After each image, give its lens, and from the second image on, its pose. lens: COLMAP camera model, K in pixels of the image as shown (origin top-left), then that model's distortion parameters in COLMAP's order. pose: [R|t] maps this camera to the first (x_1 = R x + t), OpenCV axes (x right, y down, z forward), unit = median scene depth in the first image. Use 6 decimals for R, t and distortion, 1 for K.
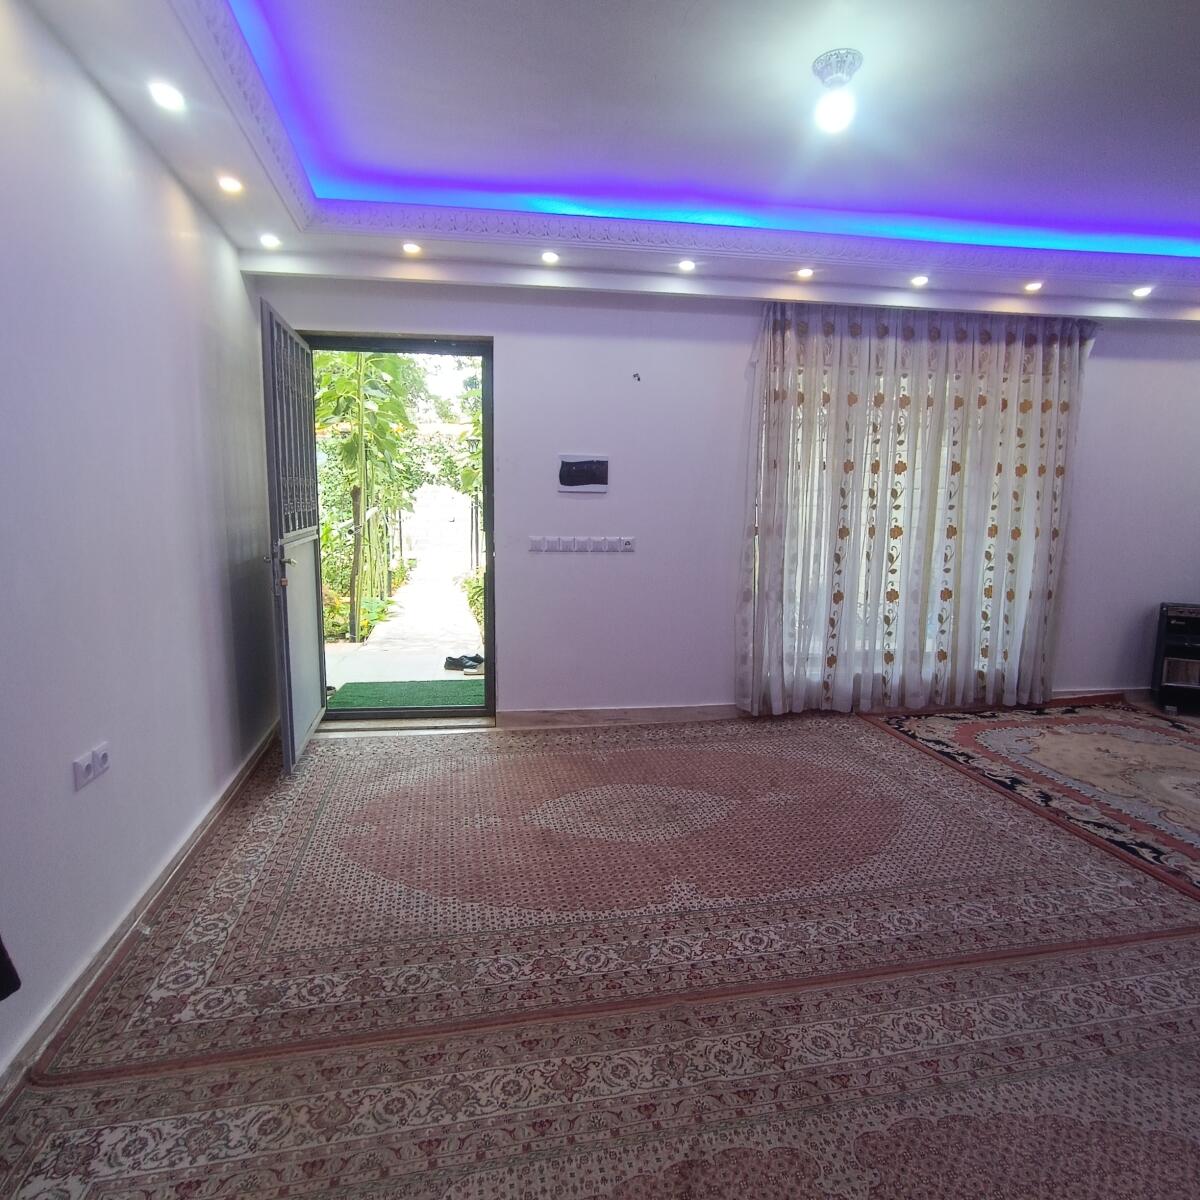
lens RADIAL K [[722.0, 0, 595.5], [0, 722.0, 594.6], [0, 0, 1]] dist [-0.002530, 0.005012]
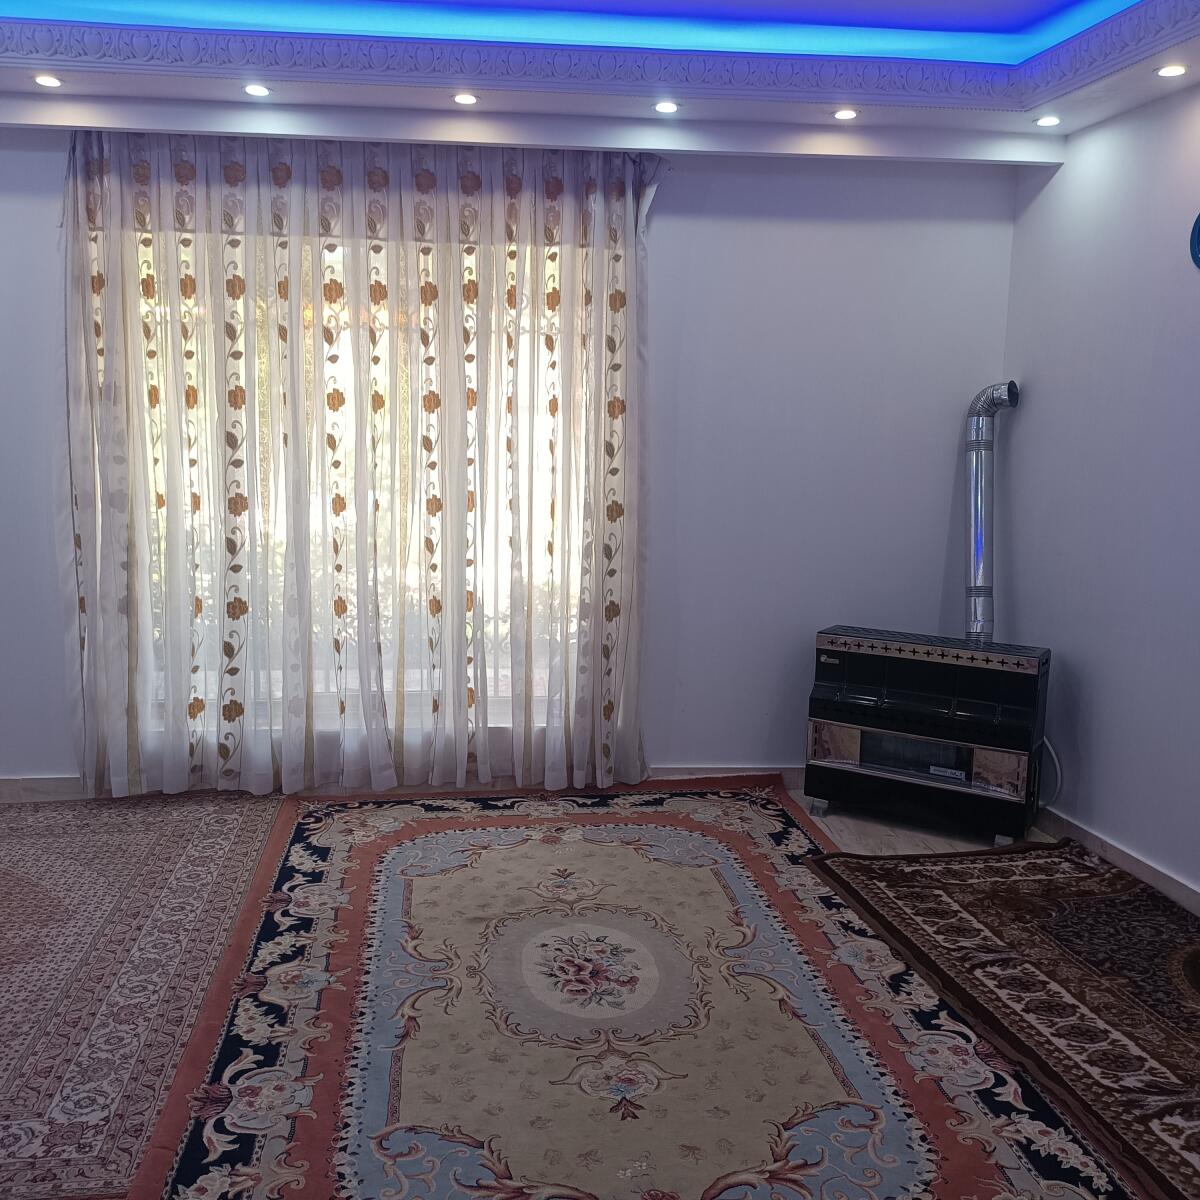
lens RADIAL K [[1061.6, 0, 600.0], [0, 1061.6, 600.0], [0, 0, 1]] dist [0.034166, -0.129070]
pose [[0.998768, 0.017827, -0.046314, 0.735349], [-0.017297, 0.999781, 0.011823, -0.021298], [0.046515, -0.011007, 0.998857, 0.115023]]
